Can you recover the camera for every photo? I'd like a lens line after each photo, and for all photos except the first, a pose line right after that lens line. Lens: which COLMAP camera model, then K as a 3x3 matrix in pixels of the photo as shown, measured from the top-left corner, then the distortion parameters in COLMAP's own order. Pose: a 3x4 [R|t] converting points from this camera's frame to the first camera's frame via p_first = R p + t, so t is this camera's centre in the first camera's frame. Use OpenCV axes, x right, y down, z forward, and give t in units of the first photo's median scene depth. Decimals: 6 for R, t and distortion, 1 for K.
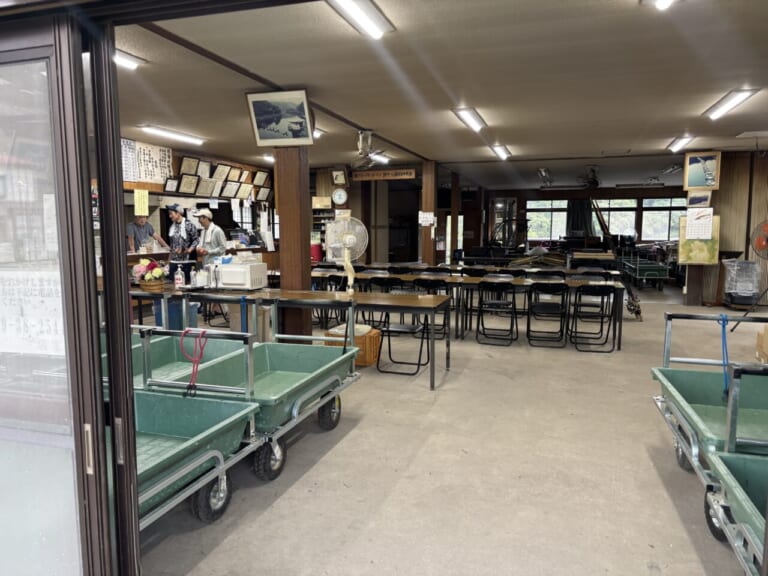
lens RADIAL K [[589.0, 0, 382.3], [0, 589.0, 290.4], [0, 0, 1]] dist [0.047485, -0.000211]
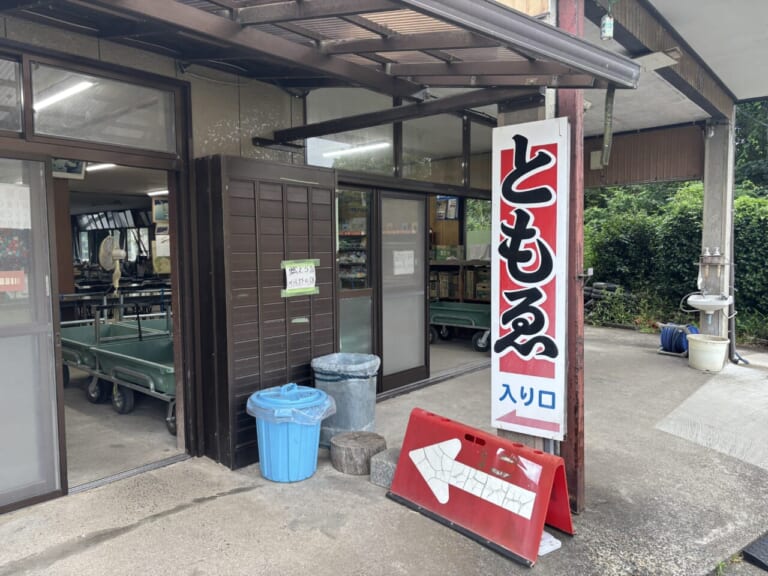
lens RADIAL K [[589.0, 0, 383.7], [0, 589.0, 287.3], [0, 0, 1]] dist [0.047485, -0.000211]
pose [[0.374728, -0.064802, 0.924868, -0.621283], [0.112054, 0.993407, 0.024203, 0.014417], [-0.920339, 0.094566, 0.379518, -0.035652]]
